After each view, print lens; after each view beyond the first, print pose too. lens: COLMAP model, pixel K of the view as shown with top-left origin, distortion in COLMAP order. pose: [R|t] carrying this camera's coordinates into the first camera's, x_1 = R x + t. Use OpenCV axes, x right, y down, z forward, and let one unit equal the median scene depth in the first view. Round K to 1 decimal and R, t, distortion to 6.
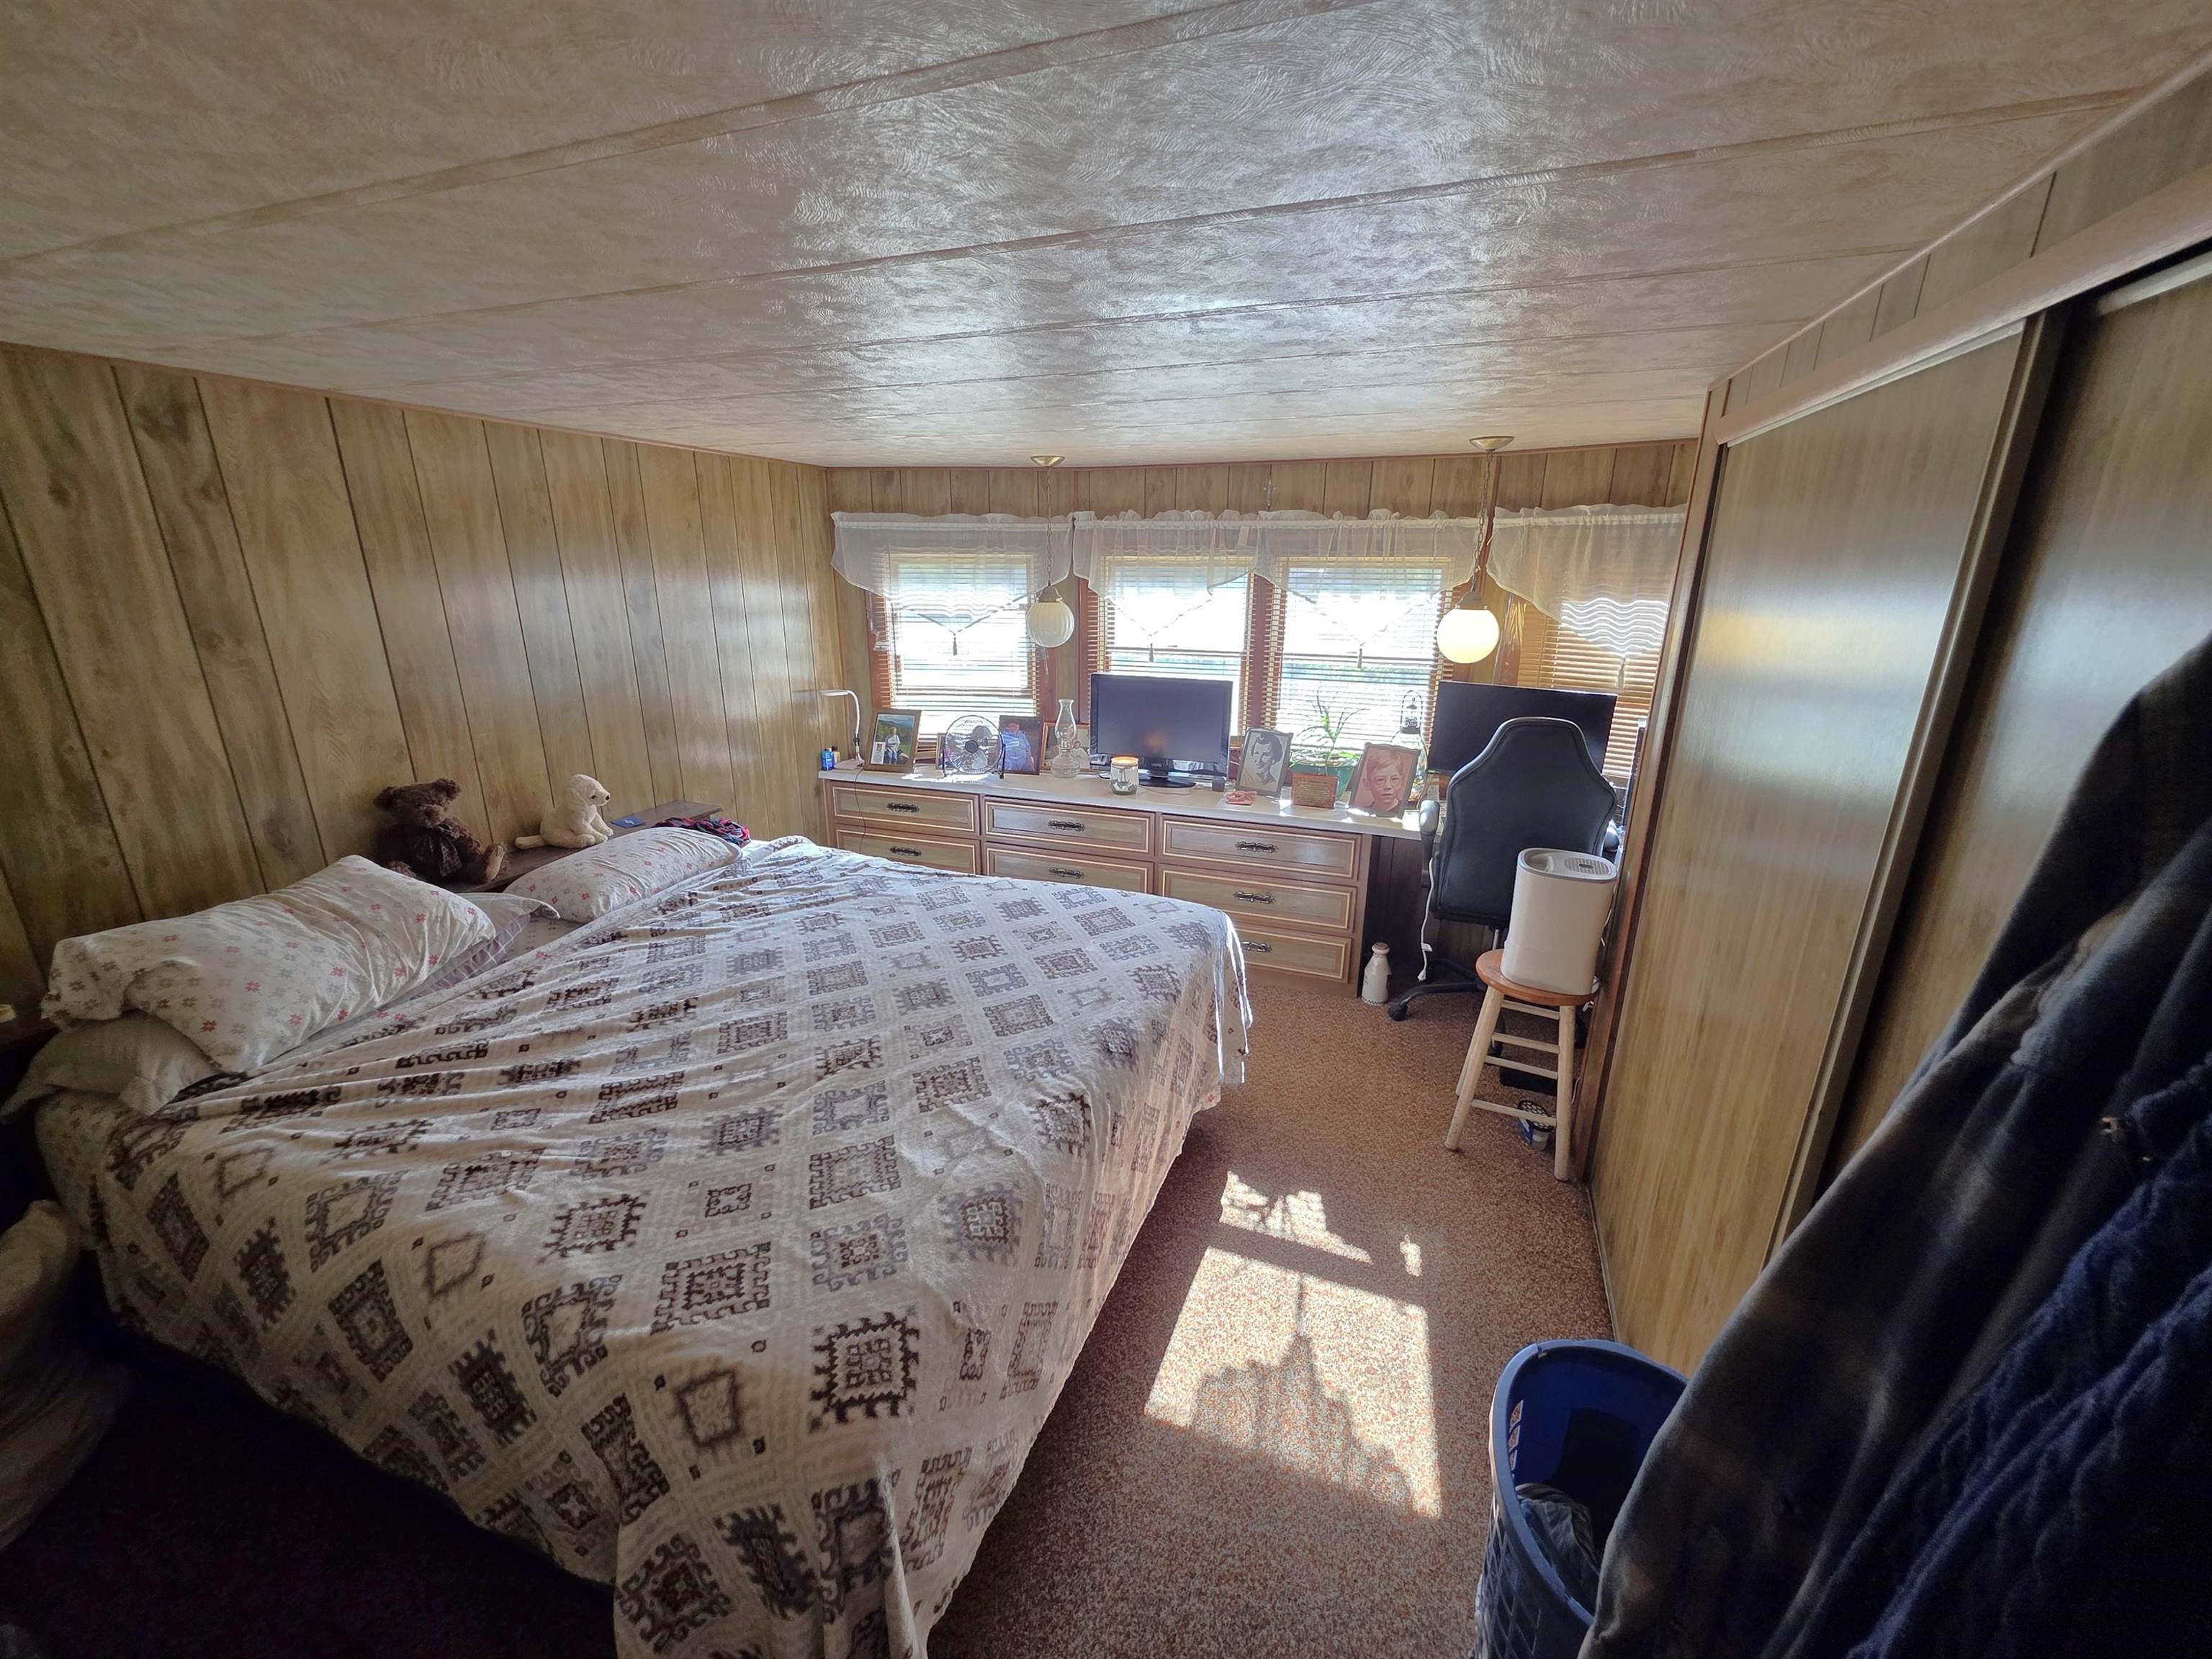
lens RADIAL K [[887.9, 0, 1099.8], [0, 887.9, 837.0], [0, 0, 1]] dist [-0.001056, 0.000503]
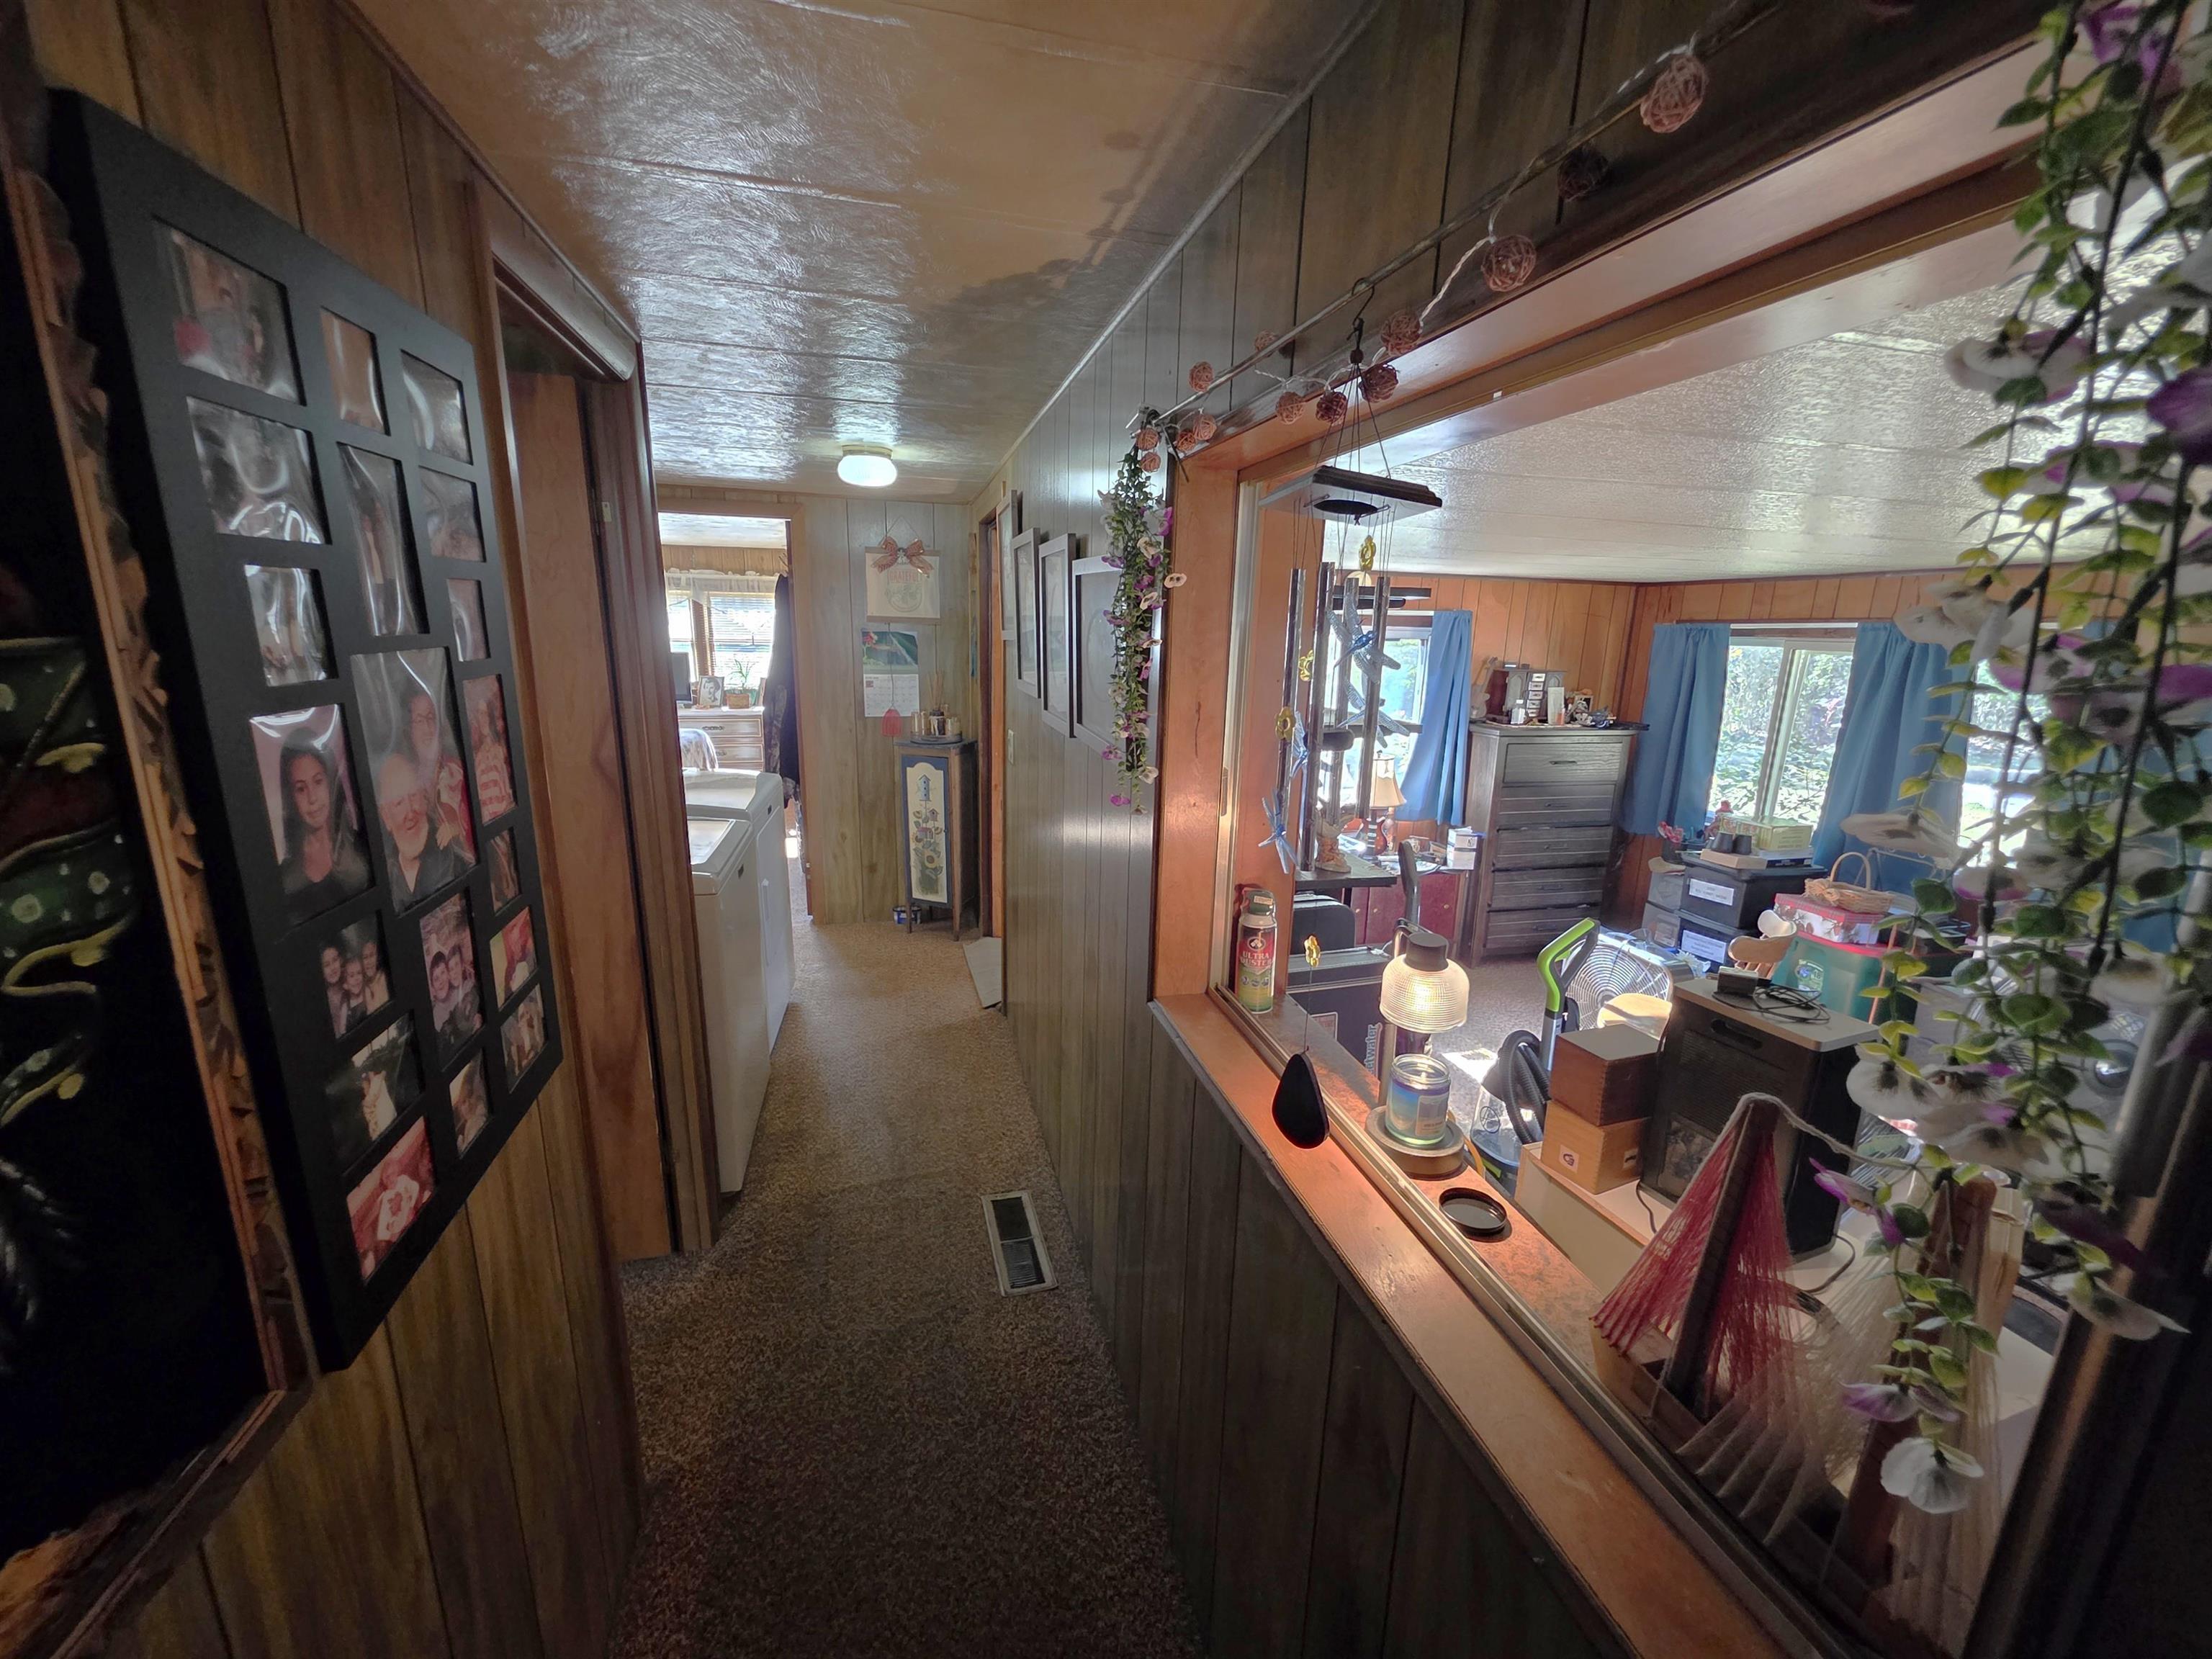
lens RADIAL K [[887.9, 0, 1107.8], [0, 887.9, 833.3], [0, 0, 1]] dist [-0.001056, 0.000503]
pose [[0.811837, -0.125582, 0.570219, -0.283074], [0.158969, 0.987243, -0.008905, 0.407033], [-0.561827, 0.097876, 0.821444, -1.169153]]
